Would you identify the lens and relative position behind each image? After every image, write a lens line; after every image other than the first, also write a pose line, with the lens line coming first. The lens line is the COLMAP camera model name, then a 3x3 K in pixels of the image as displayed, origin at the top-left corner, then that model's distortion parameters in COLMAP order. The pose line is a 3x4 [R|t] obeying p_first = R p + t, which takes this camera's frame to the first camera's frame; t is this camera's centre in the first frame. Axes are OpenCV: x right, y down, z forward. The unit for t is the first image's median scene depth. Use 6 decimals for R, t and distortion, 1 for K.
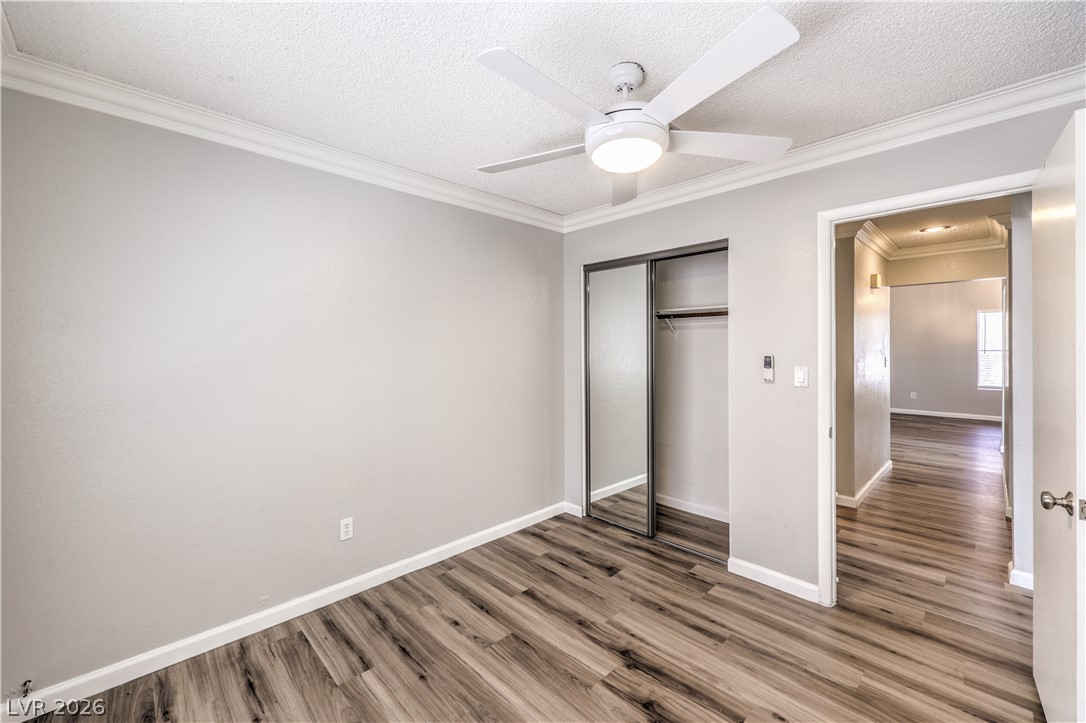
lens RADIAL K [[437.8, 0, 543.0], [0, 437.8, 354.5], [0, 0, 1]] dist [0.000702, 0.000207]
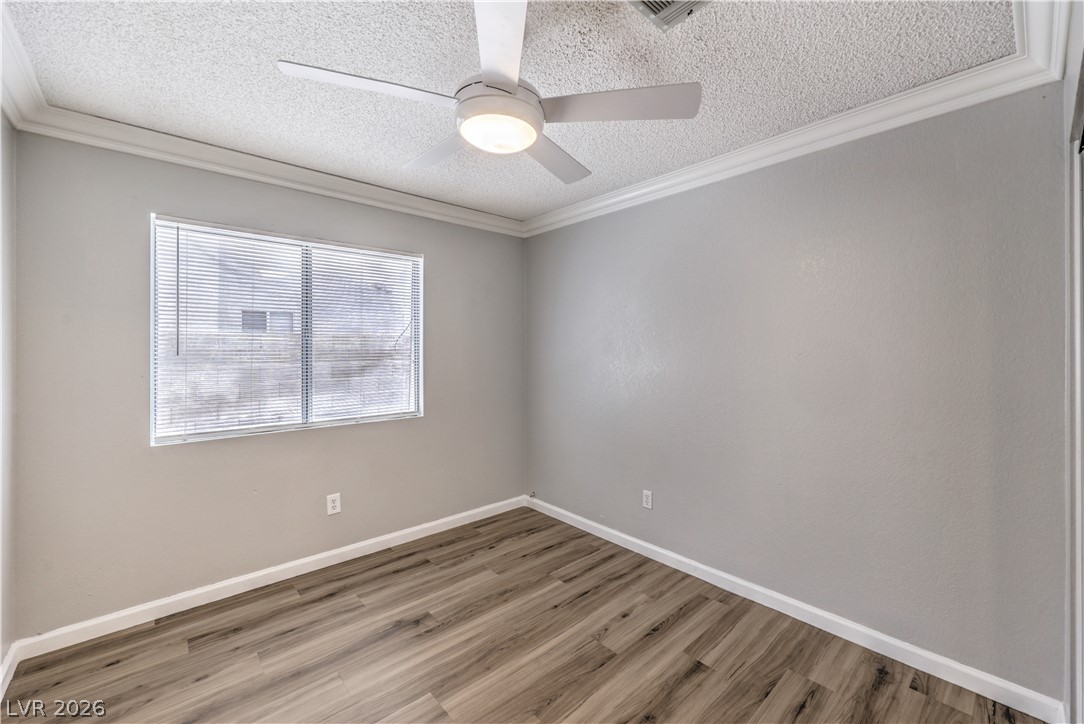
lens RADIAL K [[437.0, 0, 542.2], [0, 437.0, 354.5], [0, 0, 1]] dist [0.000702, 0.000207]
pose [[-0.039045, 0.016683, -0.999098, 0.805968], [-0.013260, 0.999764, 0.017213, -0.011175], [0.999149, 0.013920, -0.038814, 0.824823]]
